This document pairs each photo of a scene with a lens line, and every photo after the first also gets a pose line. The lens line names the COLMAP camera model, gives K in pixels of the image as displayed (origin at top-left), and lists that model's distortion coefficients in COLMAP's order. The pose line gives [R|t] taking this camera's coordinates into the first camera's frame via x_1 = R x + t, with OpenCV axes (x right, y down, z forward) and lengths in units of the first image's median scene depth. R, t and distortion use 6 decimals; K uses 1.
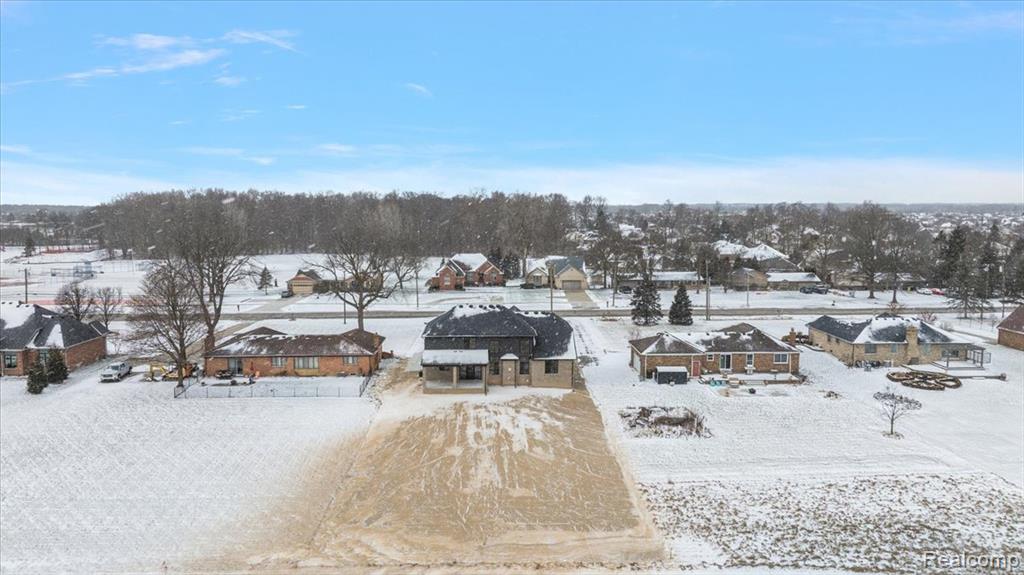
lens RADIAL K [[740.5, 0, 512.0], [0, 740.5, 287.5], [0, 0, 1]] dist [-0.020410, -0.002062]
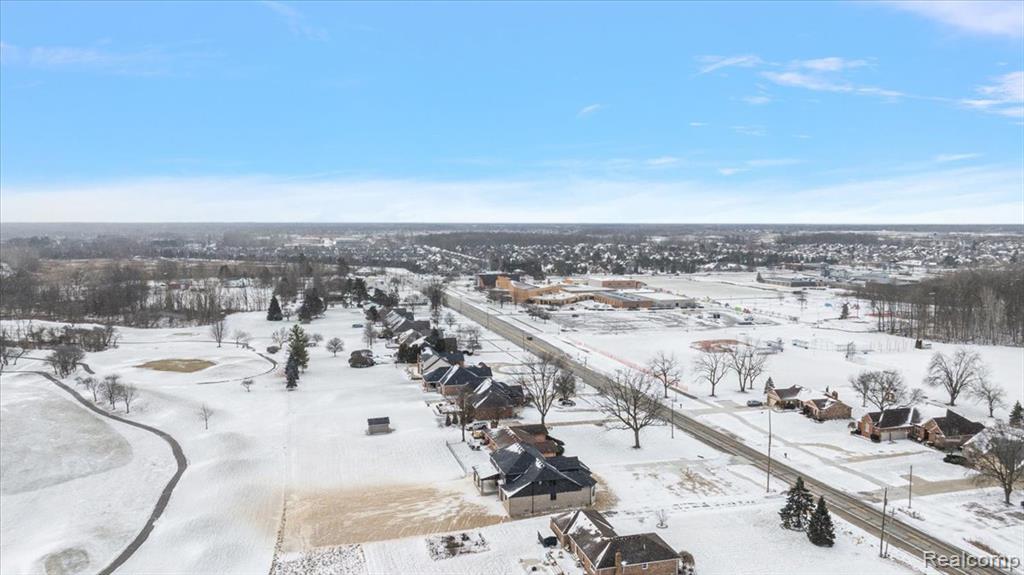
lens RADIAL K [[713.2, 0, 508.2], [0, 713.2, 270.7], [0, 0, 1]] dist [-0.019894, -0.000696]
pose [[0.231290, 0.059706, -0.971051, 1.643756], [-0.102579, 0.994048, 0.036687, -0.471186], [0.967462, 0.091124, 0.236038, 0.647234]]
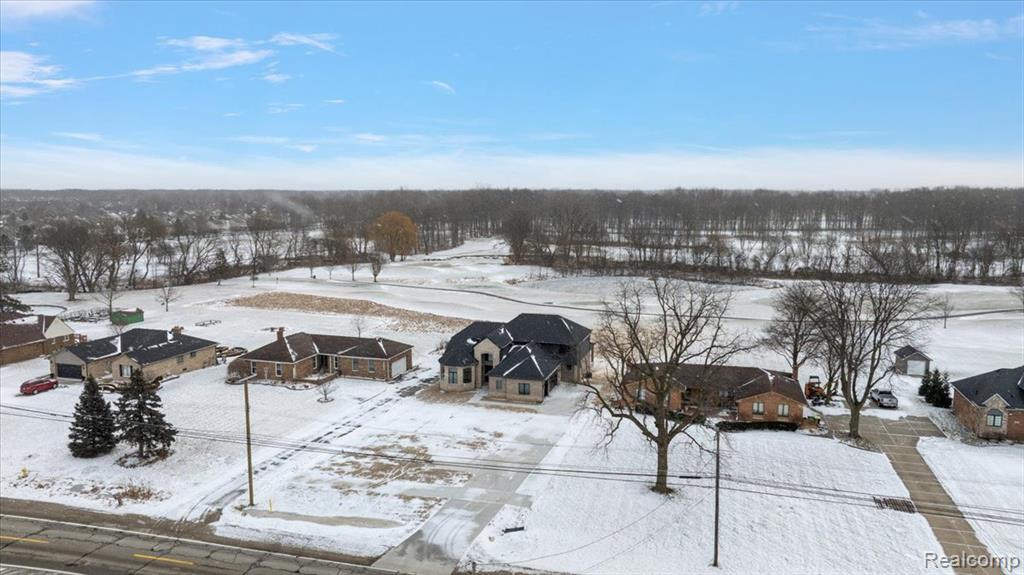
lens RADIAL K [[723.8, 0, 513.3], [0, 723.8, 286.4], [0, 0, 1]] dist [-0.022063, 0.007064]
pose [[-0.949087, -0.040805, 0.312361, -0.403540], [0.032298, 0.973745, 0.225339, -0.310438], [-0.313355, 0.223955, -0.922850, 2.322728]]
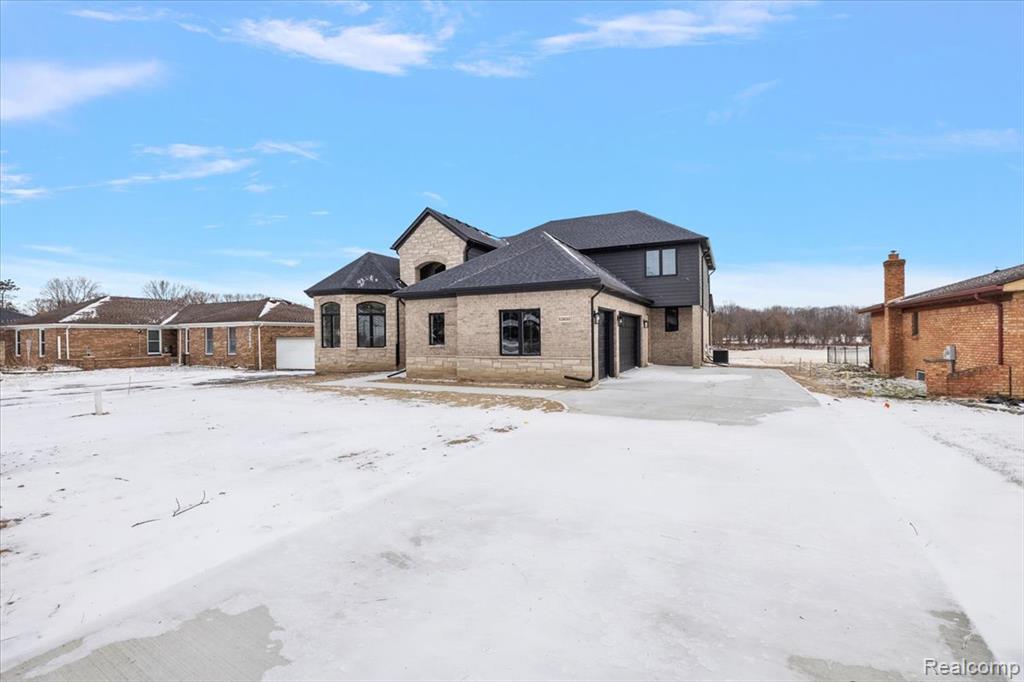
lens RADIAL K [[455.6, 0, 511.4], [0, 455.6, 337.6], [0, 0, 1]] dist [-0.009330, -0.000248]
pose [[-0.884563, 0.009491, 0.466325, -0.157070], [0.060805, 0.993607, 0.095117, 0.081727], [-0.462441, 0.112492, -0.879485, 1.479083]]
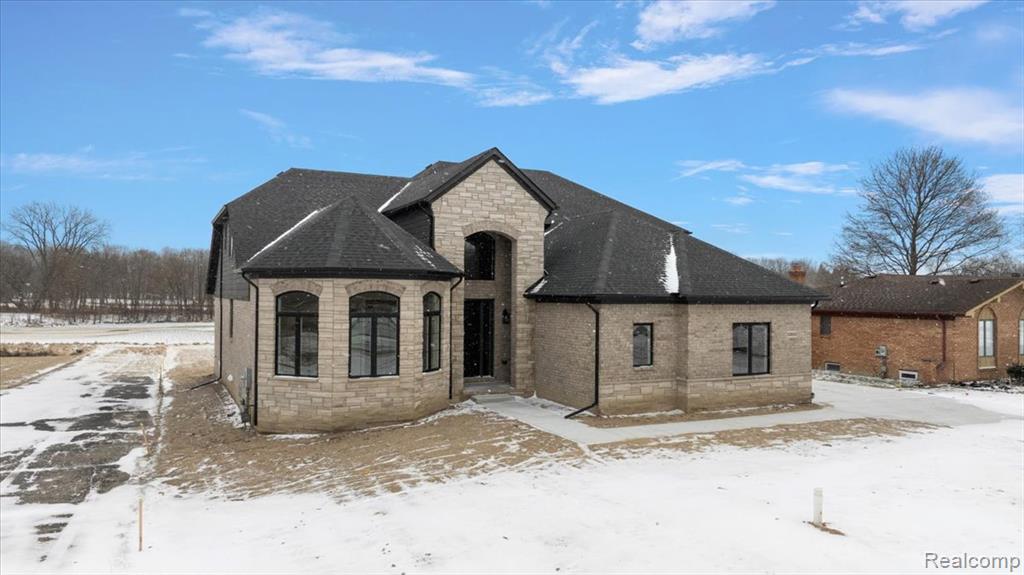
lens RADIAL K [[723.8, 0, 513.3], [0, 723.8, 286.4], [0, 0, 1]] dist [-0.022063, 0.007064]
pose [[-0.913194, -0.010782, -0.407382, 0.101120], [-0.050231, 0.995005, 0.086263, 0.057801], [0.404417, 0.099238, -0.909175, 1.513001]]
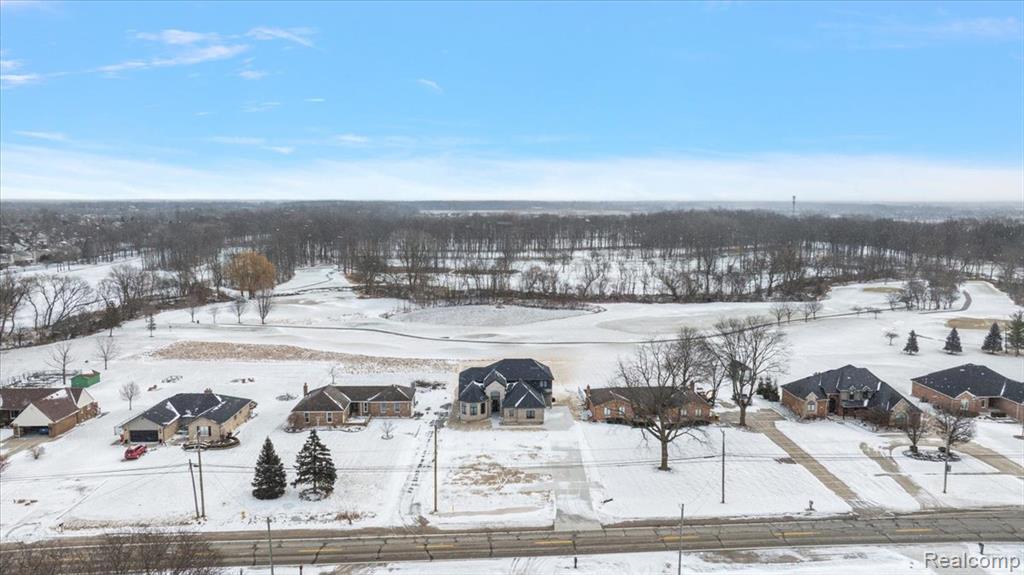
lens RADIAL K [[707.2, 0, 512.8], [0, 707.2, 303.2], [0, 0, 1]] dist [-0.023693, 0.000803]
pose [[-0.999956, 0.002262, -0.009124, -0.023291], [-0.000019, 0.970134, 0.242570, -0.525129], [0.009401, 0.242559, -0.970091, 2.785083]]
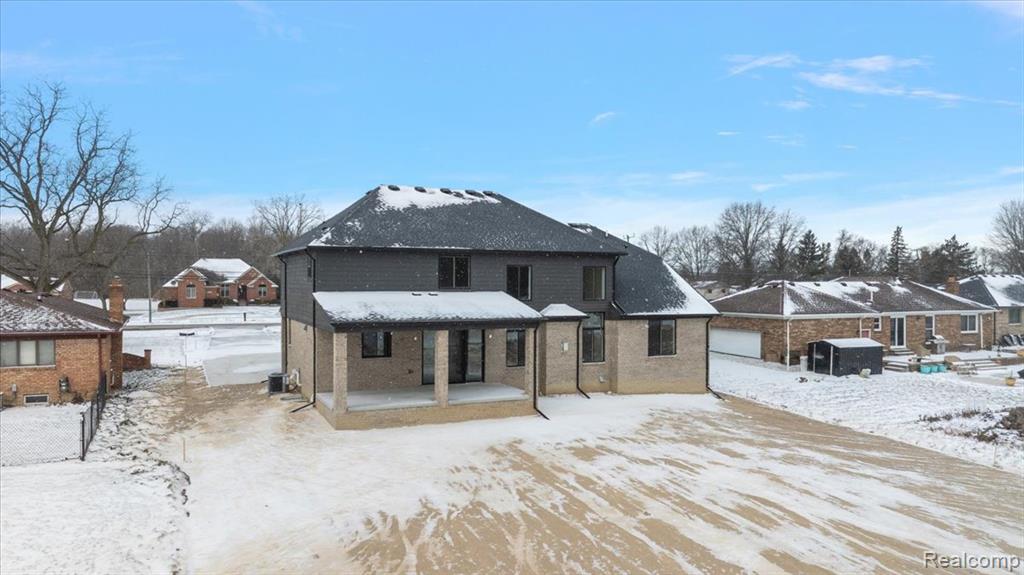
lens RADIAL K [[732.4, 0, 512.0], [0, 732.4, 287.5], [0, 0, 1]] dist [-0.022621, 0.003910]
pose [[0.921995, -0.000811, 0.387201, -0.173332], [0.039327, 0.995023, -0.091561, 0.122697], [-0.385200, 0.099646, 0.917438, 0.745053]]
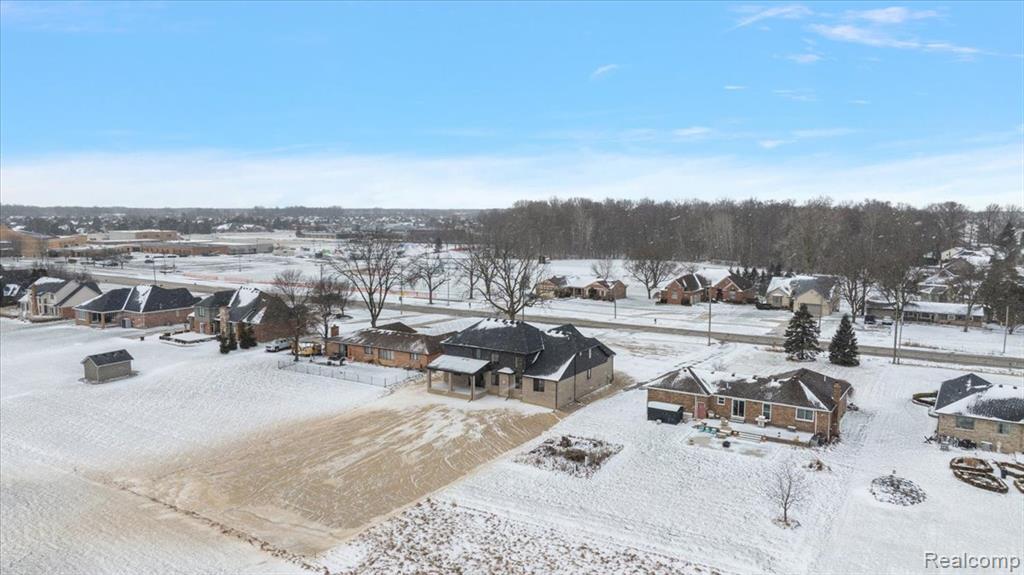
lens RADIAL K [[723.8, 0, 513.3], [0, 723.8, 286.4], [0, 0, 1]] dist [-0.022063, 0.007064]
pose [[0.829570, 0.063330, -0.554800, 0.623400], [-0.066268, 0.997692, 0.014798, -0.046730], [0.554457, 0.024489, 0.831852, 0.148856]]
